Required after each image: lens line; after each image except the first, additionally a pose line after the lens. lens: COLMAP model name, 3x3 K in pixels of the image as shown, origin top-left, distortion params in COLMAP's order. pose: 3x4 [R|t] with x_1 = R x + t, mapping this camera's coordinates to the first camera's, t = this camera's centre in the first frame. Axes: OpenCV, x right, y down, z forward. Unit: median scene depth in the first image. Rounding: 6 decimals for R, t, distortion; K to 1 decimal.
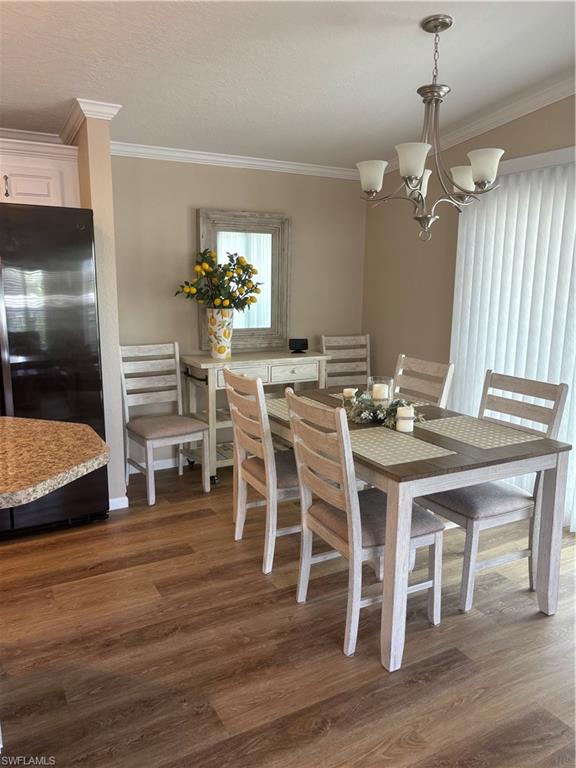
lens RADIAL K [[570.8, 0, 286.9], [0, 570.8, 388.5], [0, 0, 1]] dist [0.003714, -0.009000]
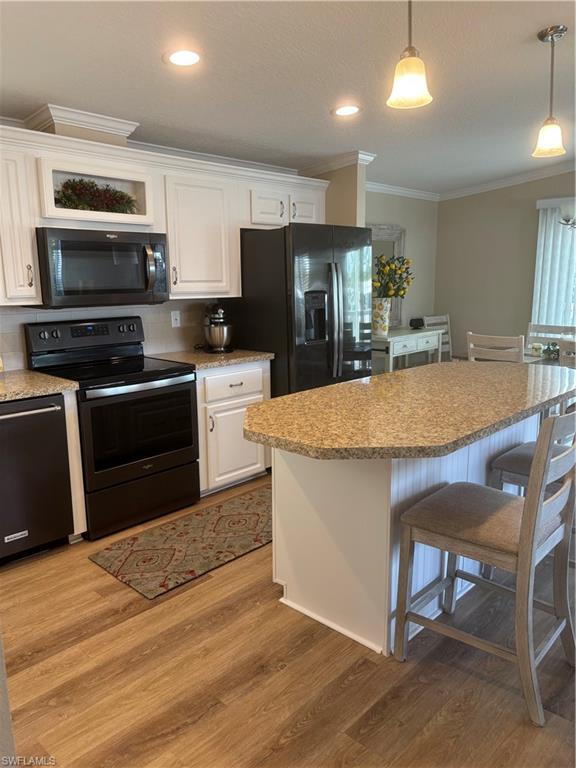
lens RADIAL K [[570.8, 0, 290.4], [0, 570.8, 380.8], [0, 0, 1]] dist [0.003714, -0.009000]
pose [[0.956199, -0.076467, 0.282554, -0.684206], [0.078184, 0.996925, 0.005212, 0.030143], [-0.282084, 0.017108, 0.959237, -0.217731]]
